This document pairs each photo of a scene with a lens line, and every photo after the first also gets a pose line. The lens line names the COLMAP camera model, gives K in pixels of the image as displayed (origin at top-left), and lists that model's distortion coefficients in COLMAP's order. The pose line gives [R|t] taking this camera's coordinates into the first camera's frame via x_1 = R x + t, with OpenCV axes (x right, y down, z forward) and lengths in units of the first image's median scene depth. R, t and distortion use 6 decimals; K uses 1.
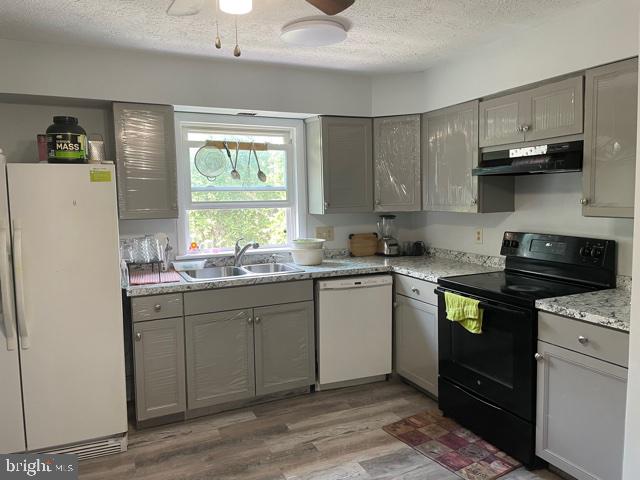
lens RADIAL K [[481.3, 0, 321.4], [0, 481.3, 237.9], [0, 0, 1]] dist [0.120183, -0.162935]
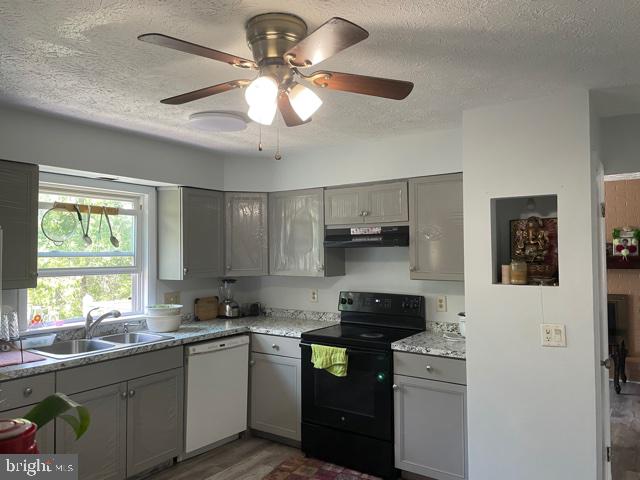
lens RADIAL K [[481.3, 0, 321.4], [0, 481.3, 237.9], [0, 0, 1]] dist [0.120183, -0.162935]
pose [[0.857952, 0.029120, 0.512904, -0.297670], [0.035644, 0.992612, -0.115977, -0.008059], [-0.512492, 0.117784, 0.850576, -0.042662]]
